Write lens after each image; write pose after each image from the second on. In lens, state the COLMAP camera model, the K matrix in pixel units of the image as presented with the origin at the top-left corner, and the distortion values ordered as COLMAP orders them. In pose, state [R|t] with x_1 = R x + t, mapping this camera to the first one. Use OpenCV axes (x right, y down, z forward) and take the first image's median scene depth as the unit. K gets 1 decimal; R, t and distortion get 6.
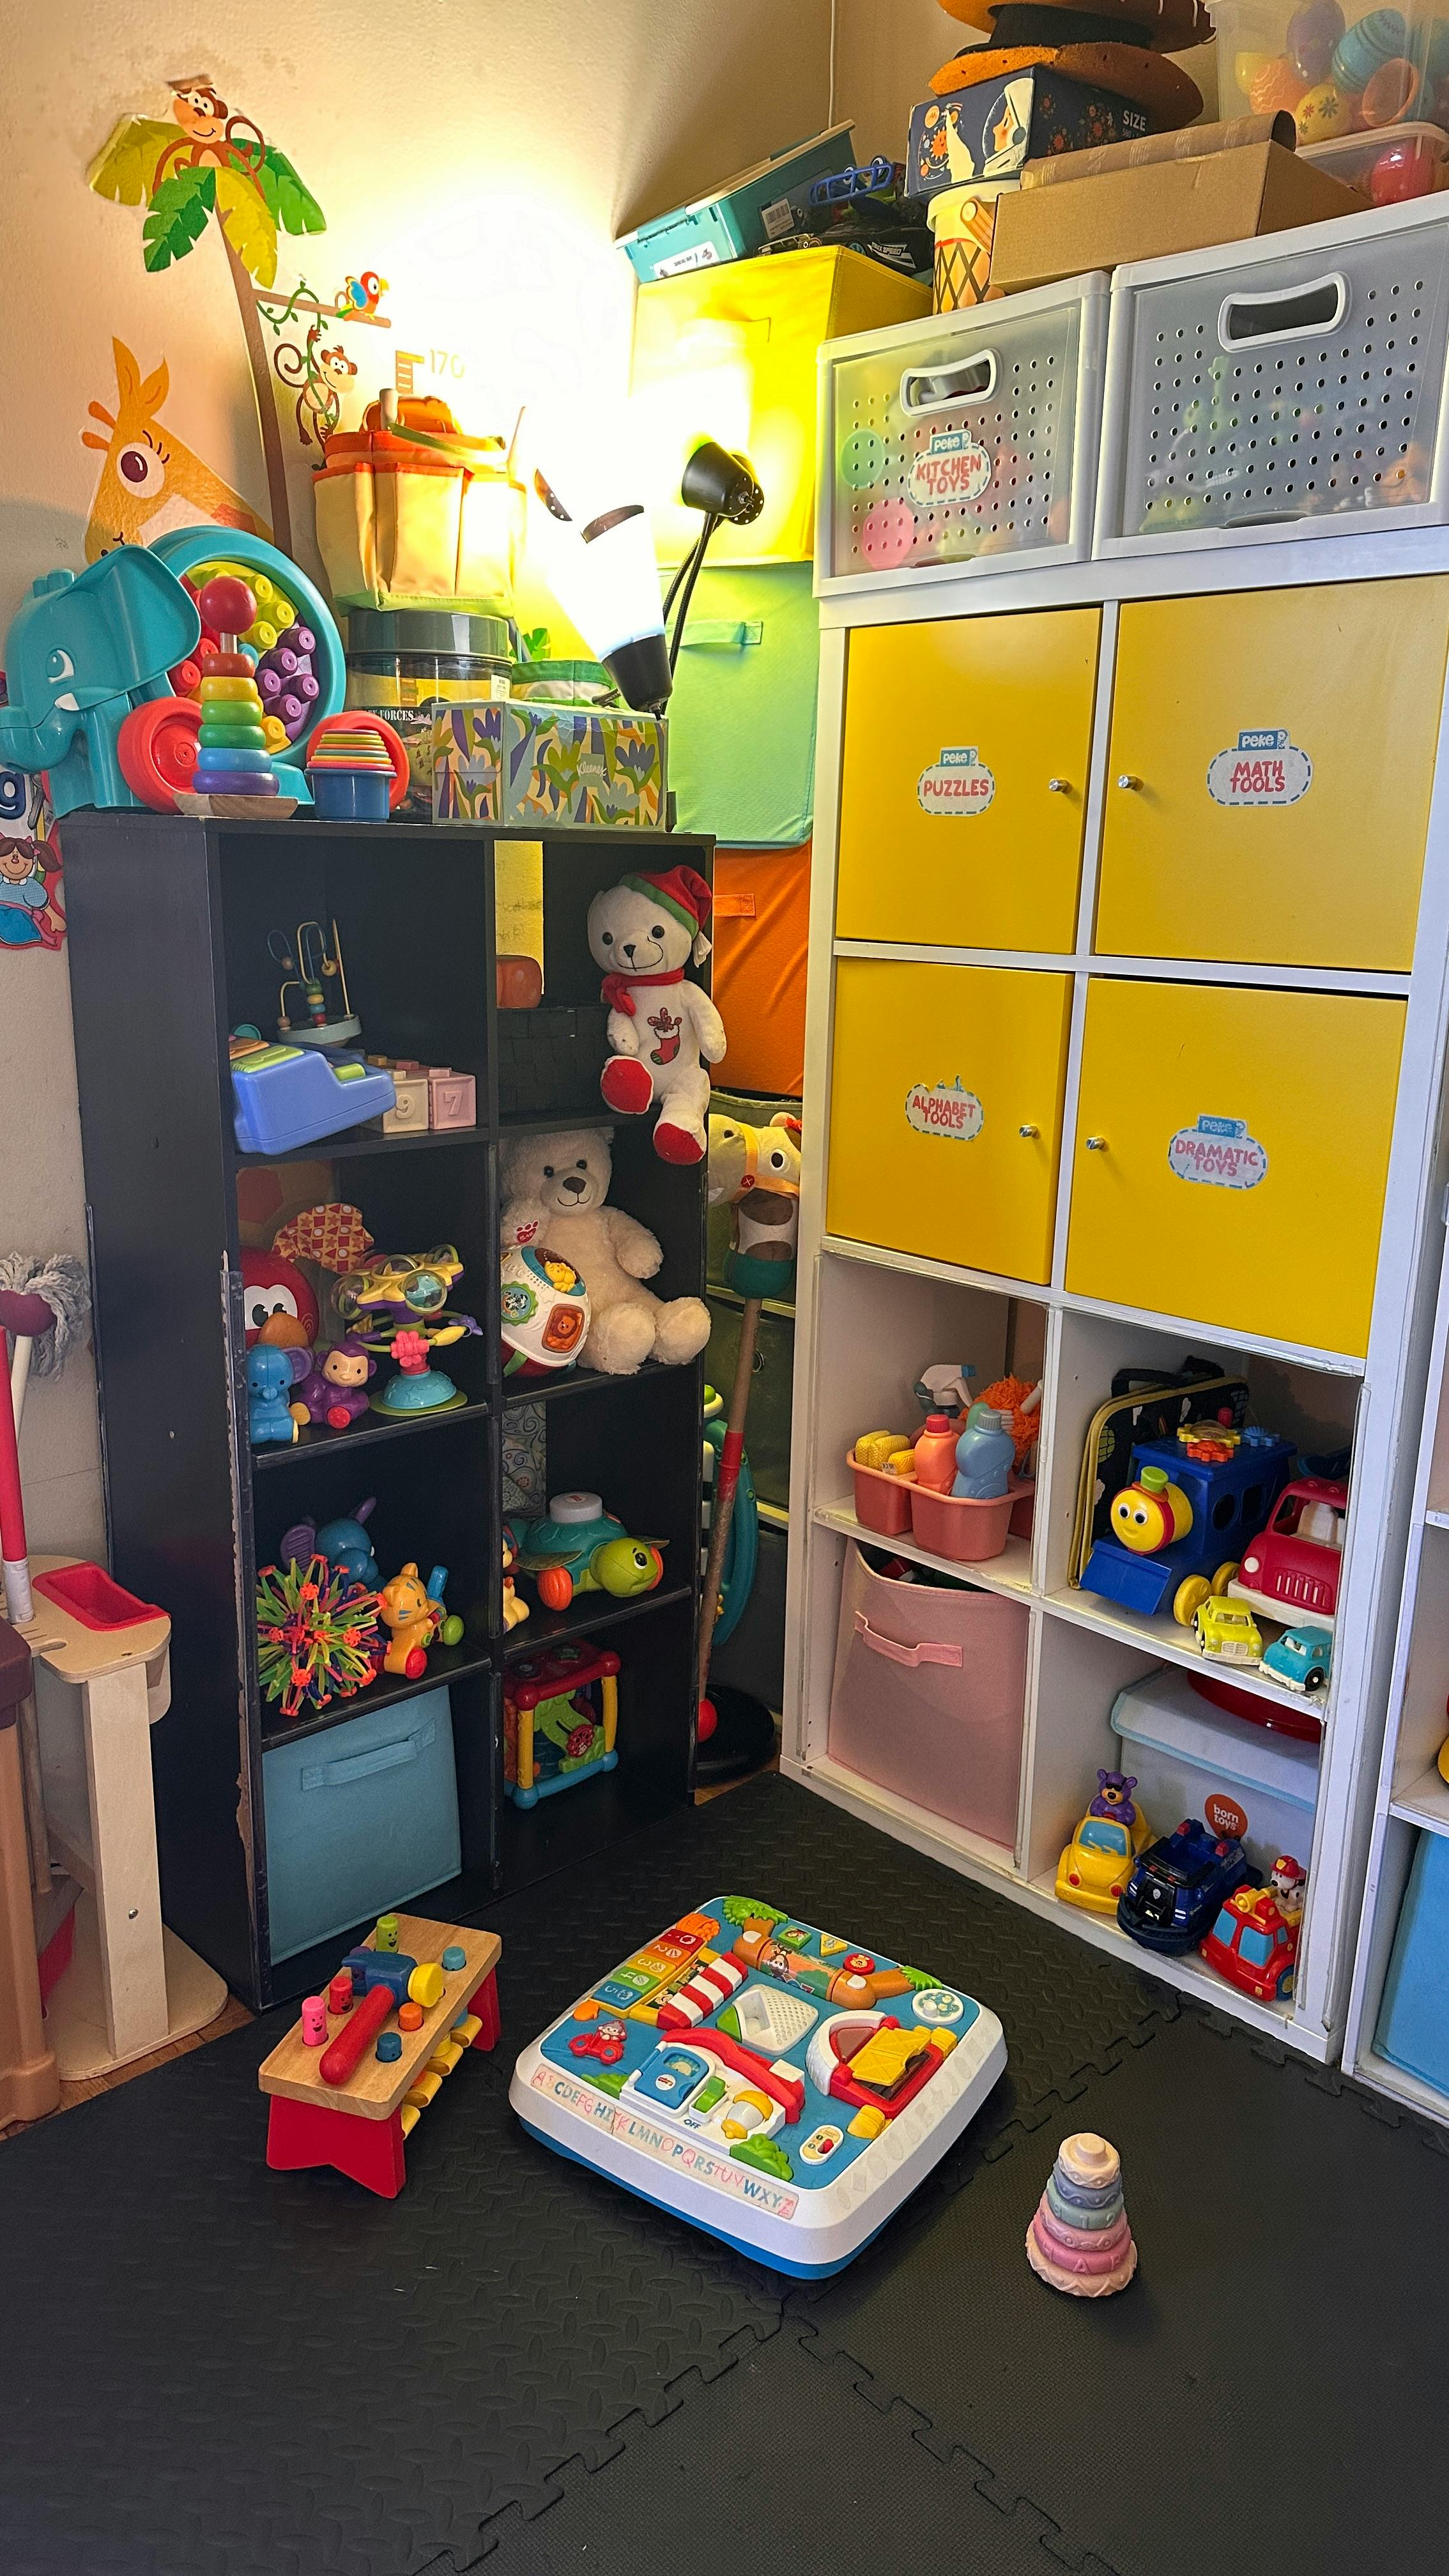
lens RADIAL K [[1824.4, 0, 735.4], [0, 1824.4, 1329.0], [0, 0, 1]] dist [0.024055, -0.028629]
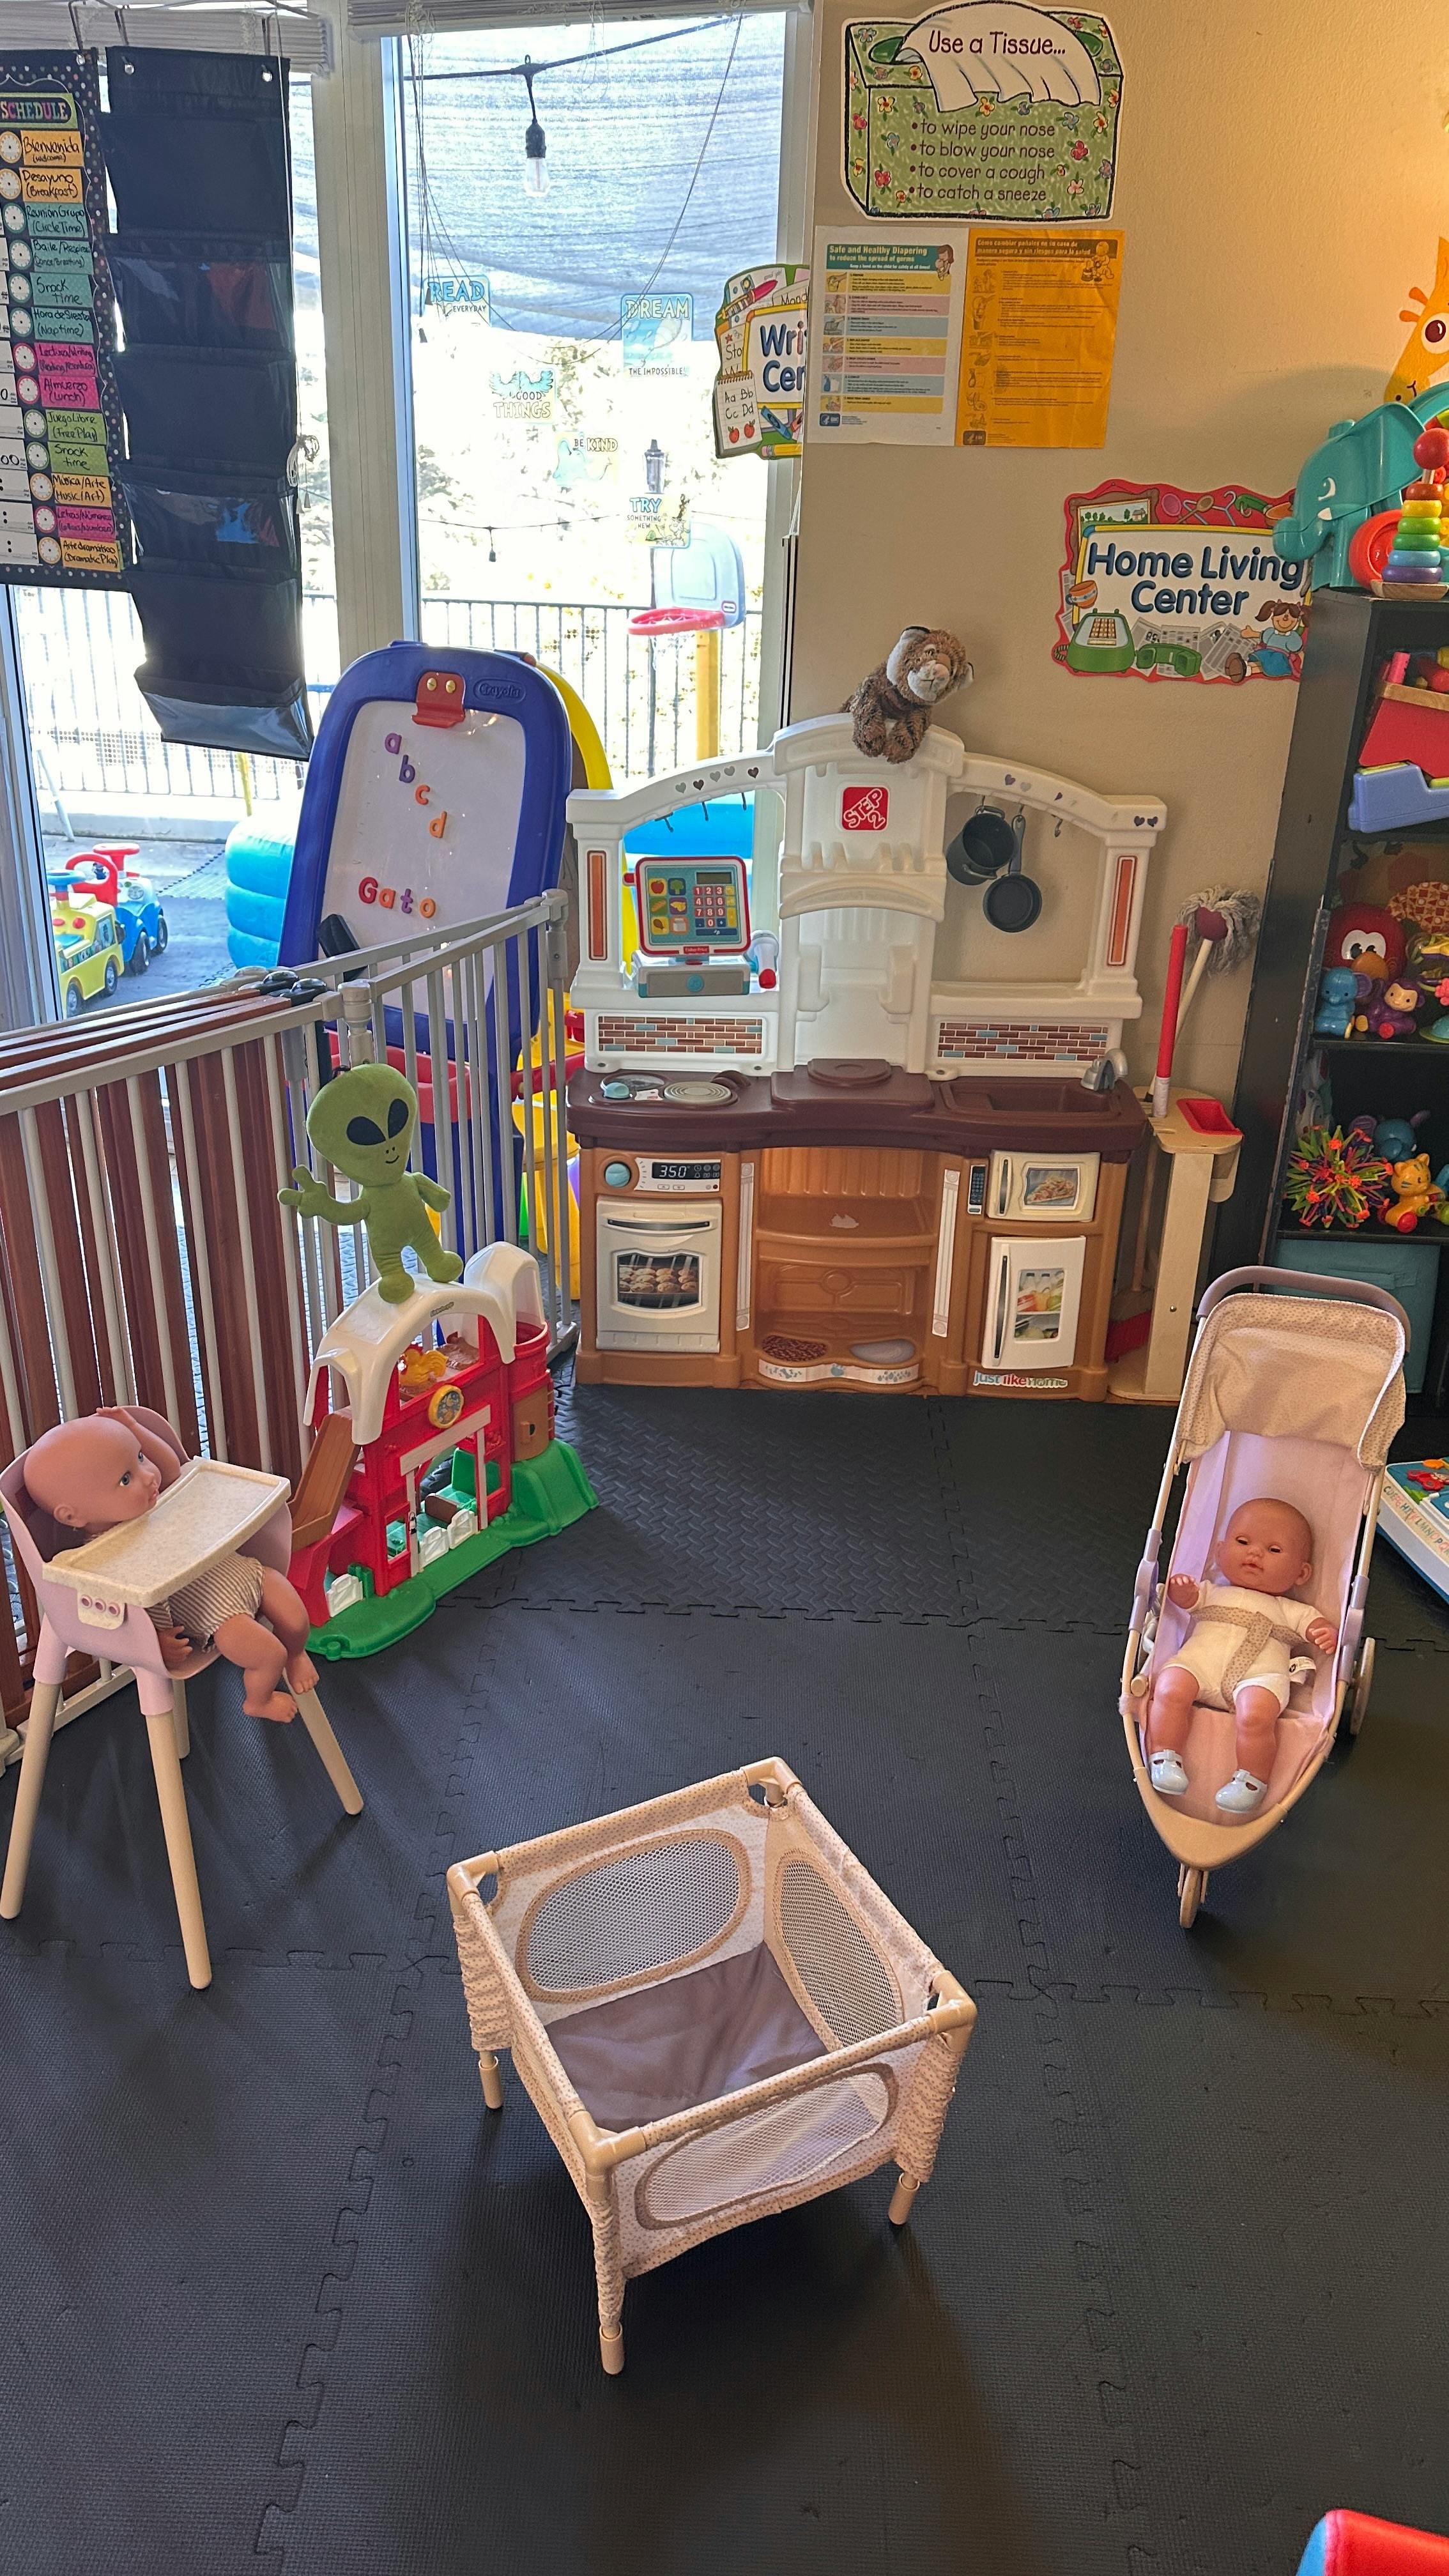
lens RADIAL K [[1824.4, 0, 735.4], [0, 1824.4, 1329.0], [0, 0, 1]] dist [0.024055, -0.028629]
pose [[0.704898, 0.294883, -0.645107, 0.425759], [-0.196059, 0.955055, 0.222332, 0.053551], [0.681675, -0.030242, 0.731030, -0.417146]]
